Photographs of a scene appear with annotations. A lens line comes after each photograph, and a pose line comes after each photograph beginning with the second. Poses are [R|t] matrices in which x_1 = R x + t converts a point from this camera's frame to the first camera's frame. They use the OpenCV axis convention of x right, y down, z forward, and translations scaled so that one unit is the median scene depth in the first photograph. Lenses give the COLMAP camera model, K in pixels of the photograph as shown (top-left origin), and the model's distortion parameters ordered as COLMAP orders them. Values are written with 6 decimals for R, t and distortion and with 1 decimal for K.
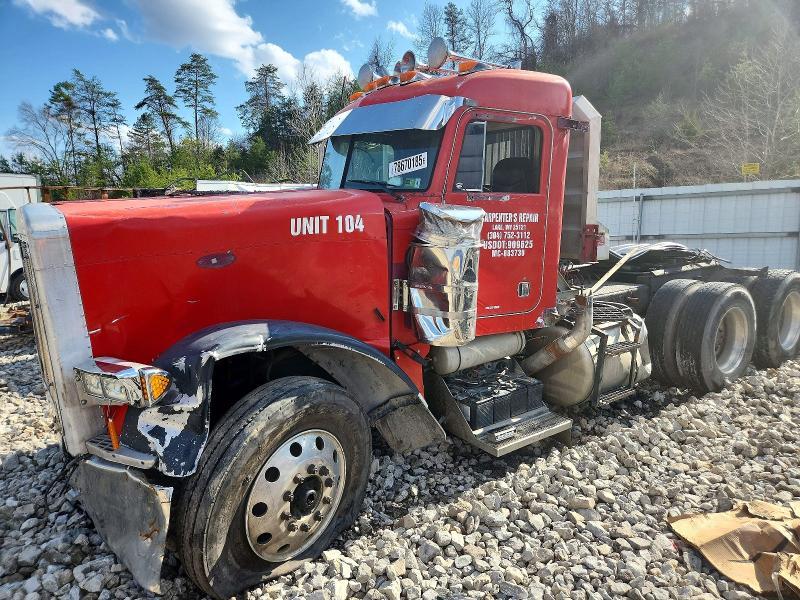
lens RADIAL K [[545.7, 0, 400.0], [0, 545.7, 300.0], [0, 0, 1]] dist [0.004566, -0.000528]
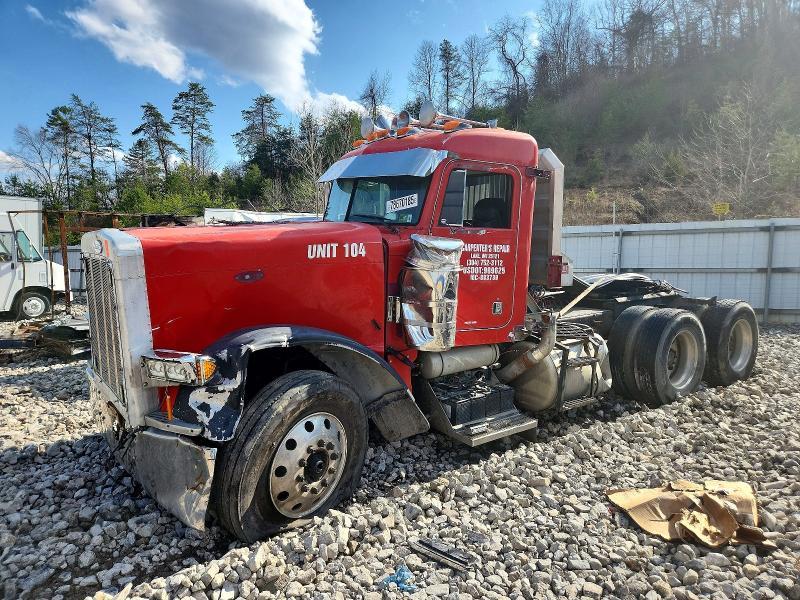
lens RADIAL K [[545.7, 0, 400.0], [0, 545.7, 300.0], [0, 0, 1]] dist [0.004566, -0.000528]
pose [[0.999682, 0.019596, 0.015853, -0.005501], [-0.018722, 0.998391, -0.053529, 0.036191], [-0.016876, 0.053215, 0.998440, -0.223676]]
